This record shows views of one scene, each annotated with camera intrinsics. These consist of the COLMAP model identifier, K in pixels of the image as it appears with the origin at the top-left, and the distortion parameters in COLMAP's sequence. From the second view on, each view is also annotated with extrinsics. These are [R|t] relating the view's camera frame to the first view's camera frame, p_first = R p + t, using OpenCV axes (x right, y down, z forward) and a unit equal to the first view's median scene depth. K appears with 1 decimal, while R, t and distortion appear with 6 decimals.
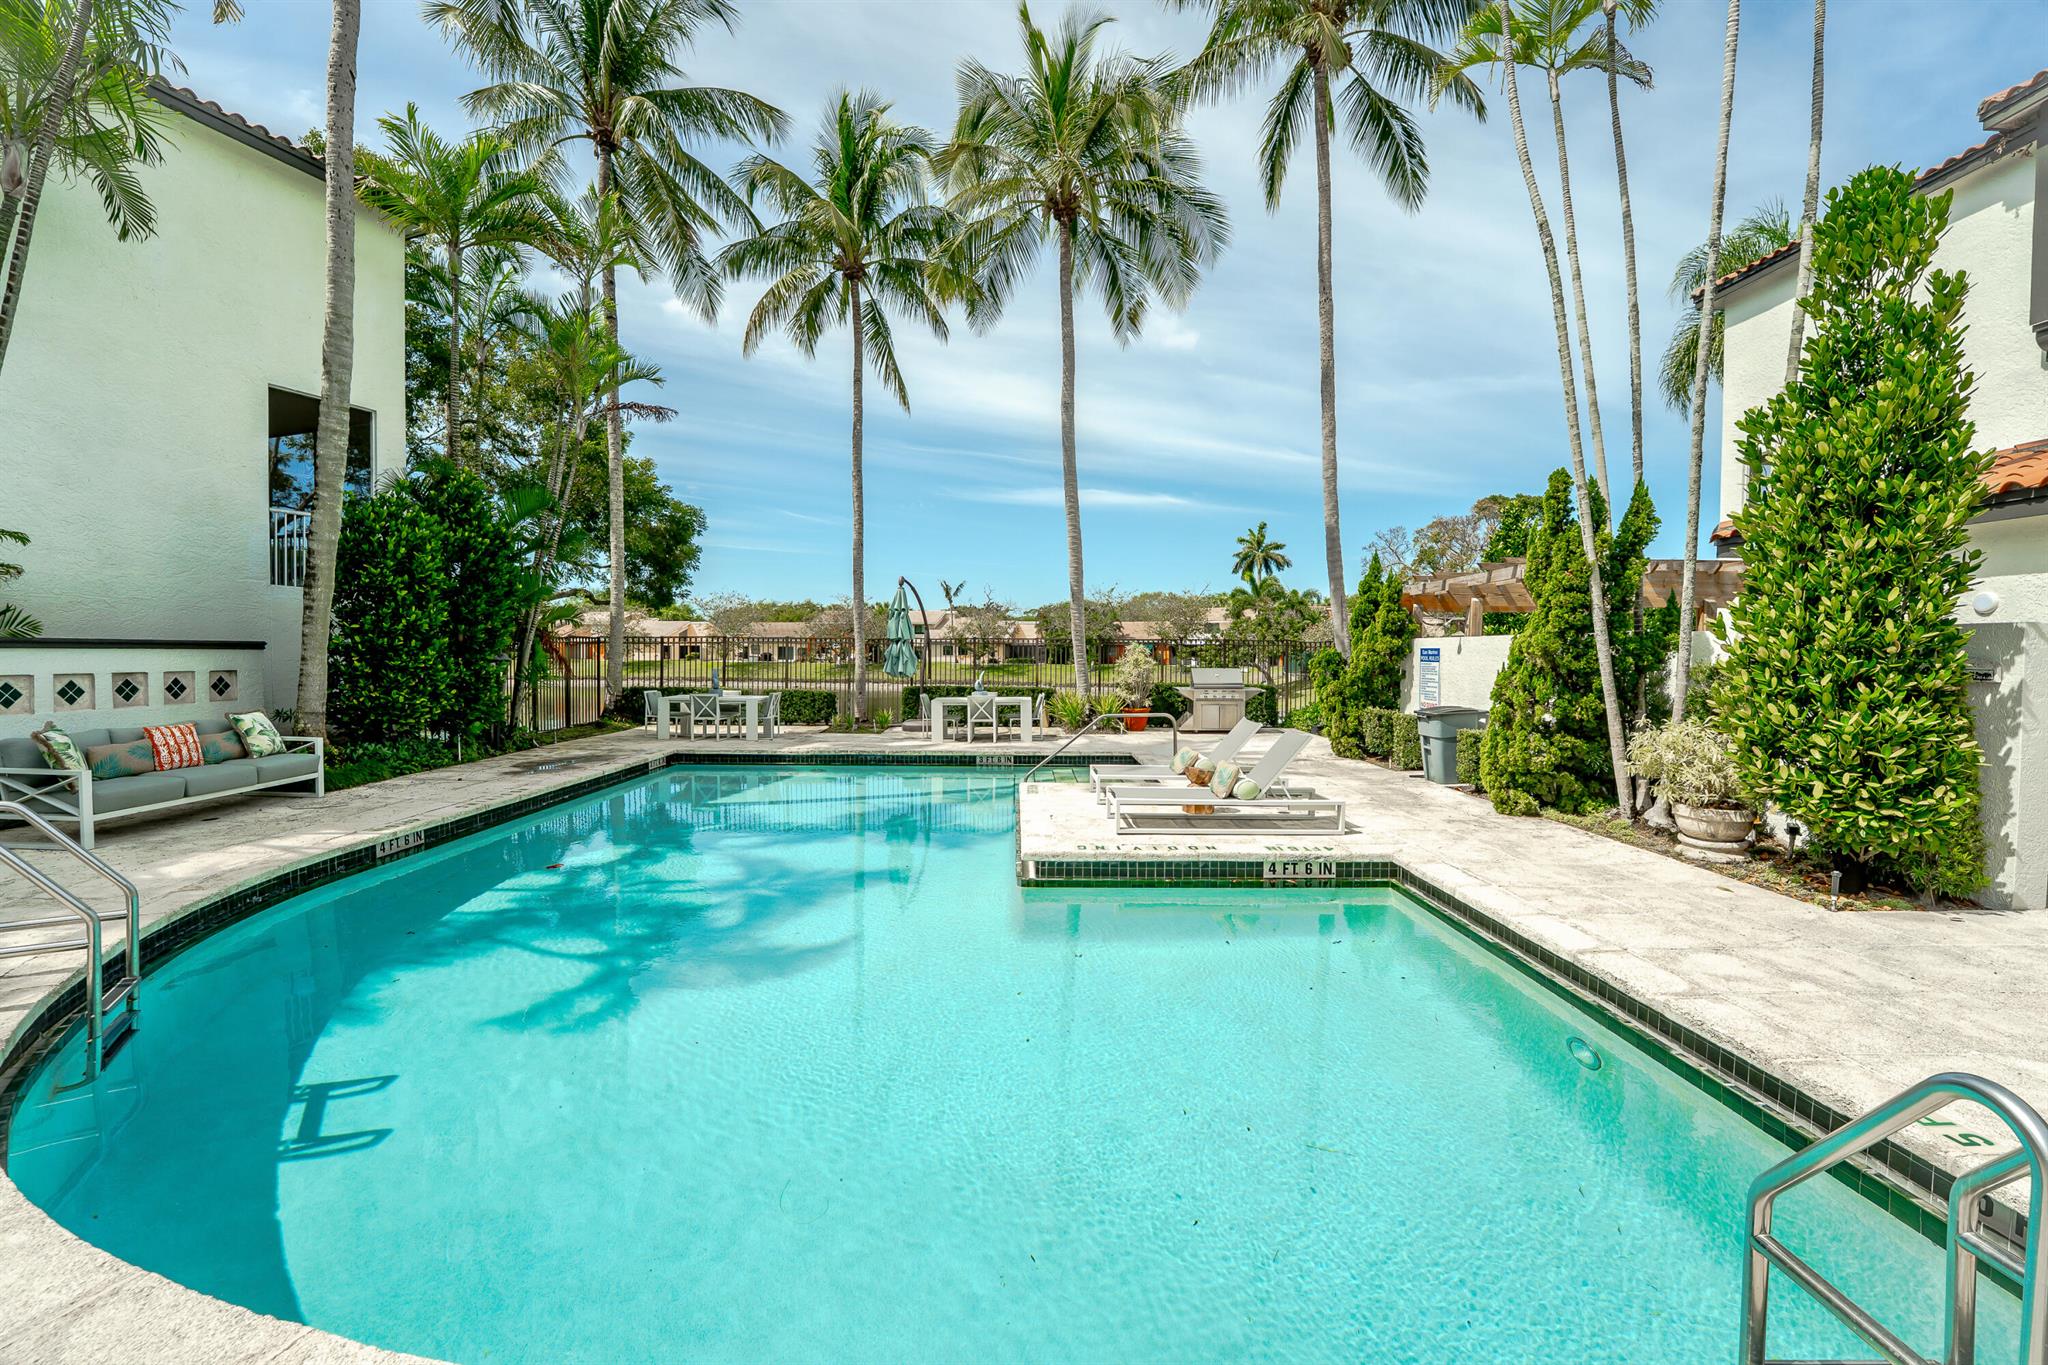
lens RADIAL K [[852.1, 0, 1013.4], [0, 852.1, 681.4], [0, 0, 1]] dist [-0.023114, 0.000122]
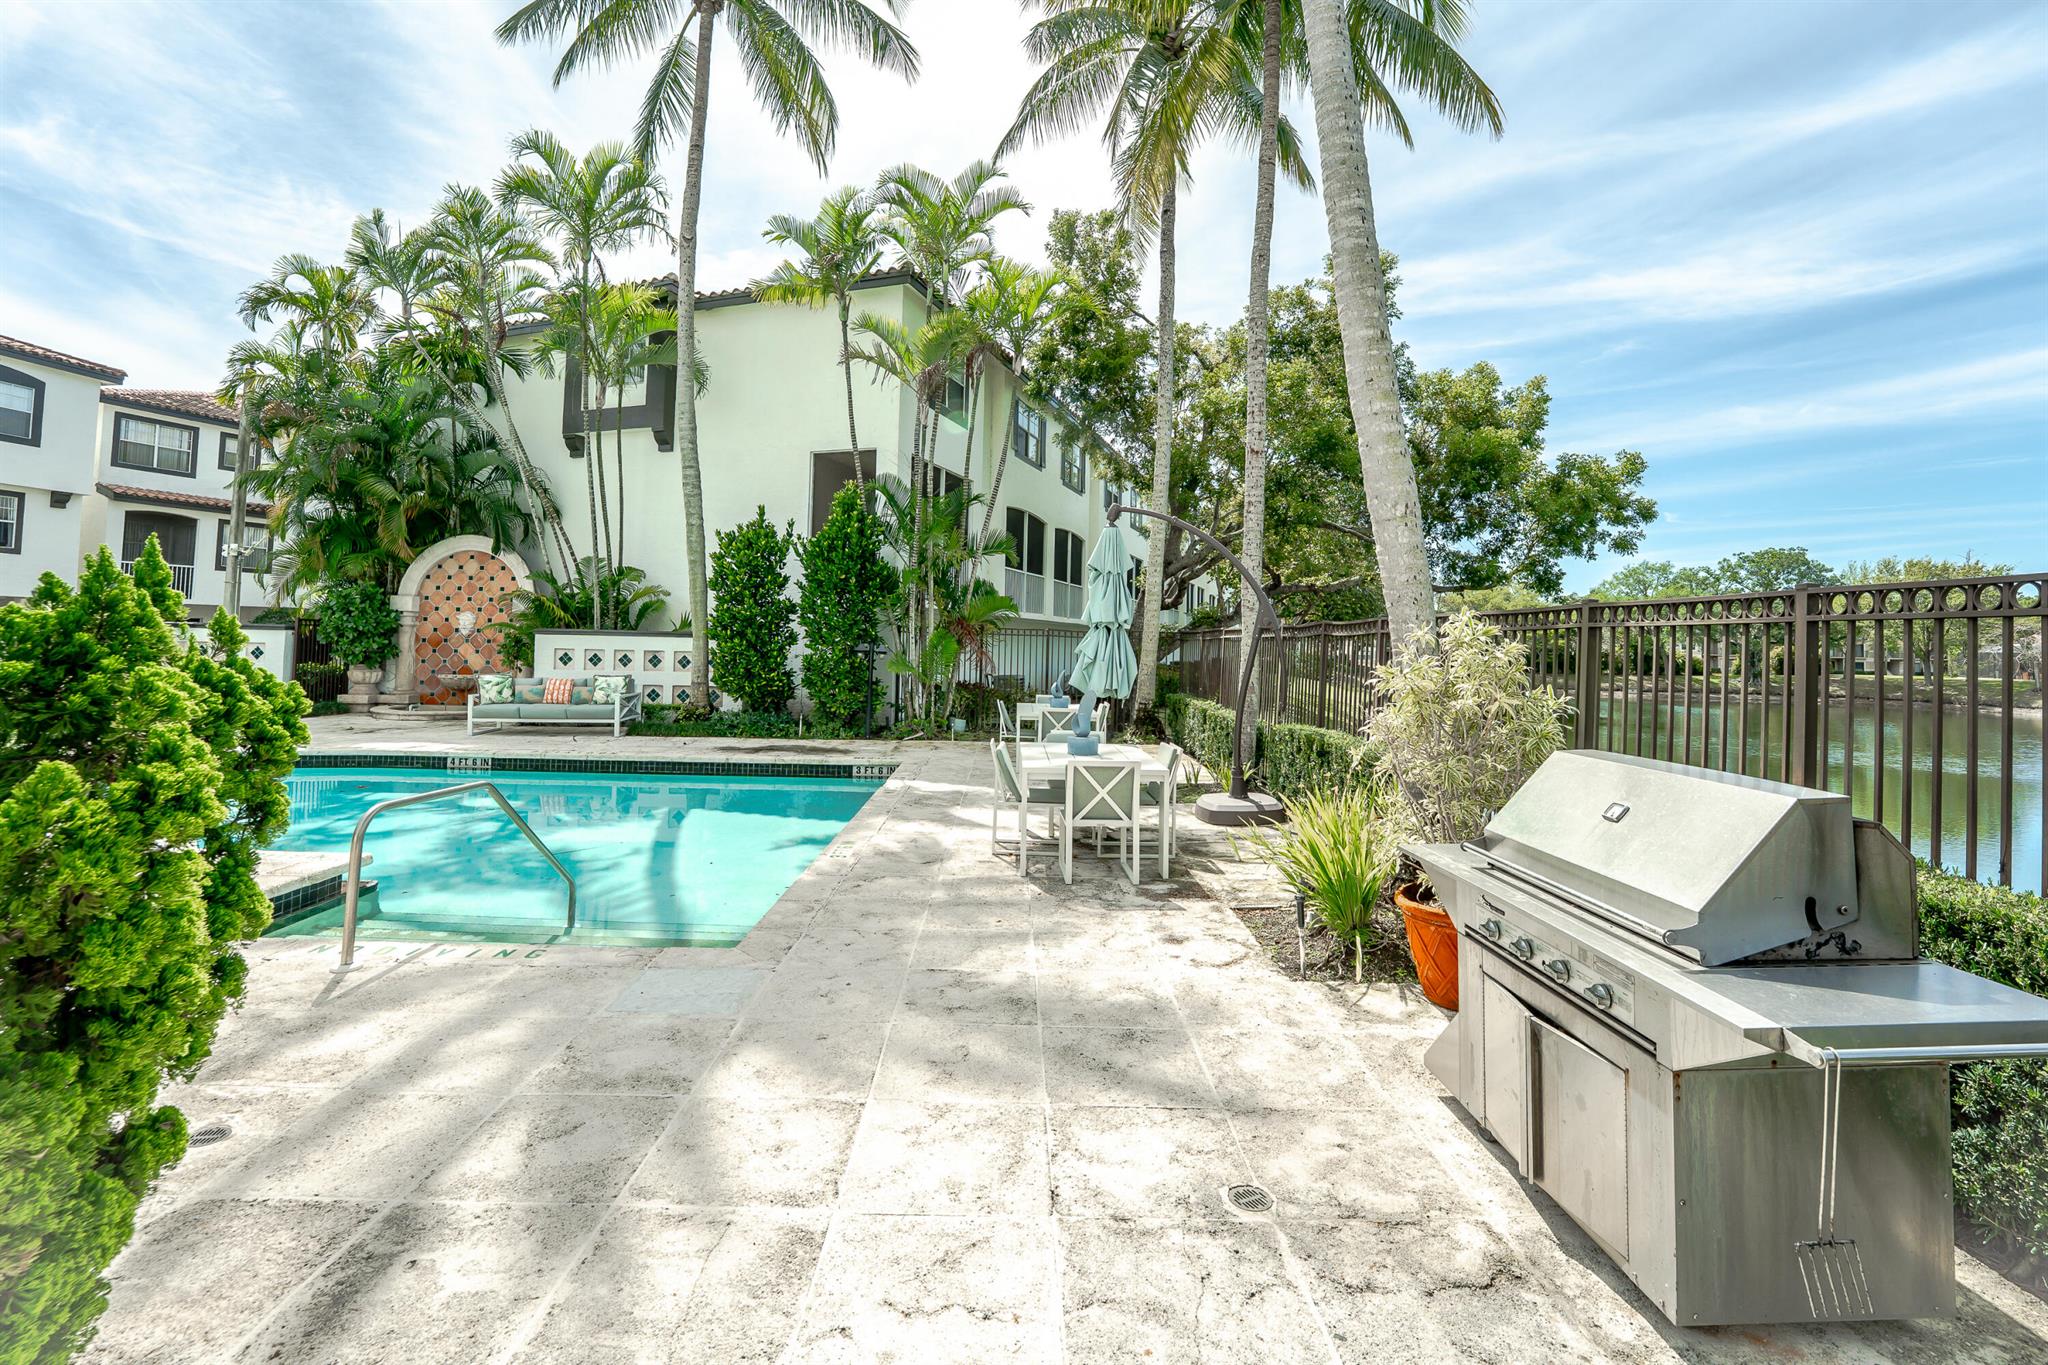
lens RADIAL K [[917.1, 0, 1025.9], [0, 917.1, 623.1], [0, 0, 1]] dist [-0.001618, -0.000410]
pose [[-0.028769, -0.024602, -0.999283, 0.697060], [-0.053855, 0.998283, -0.023027, -0.056834], [0.998134, 0.053154, -0.030044, 1.581753]]
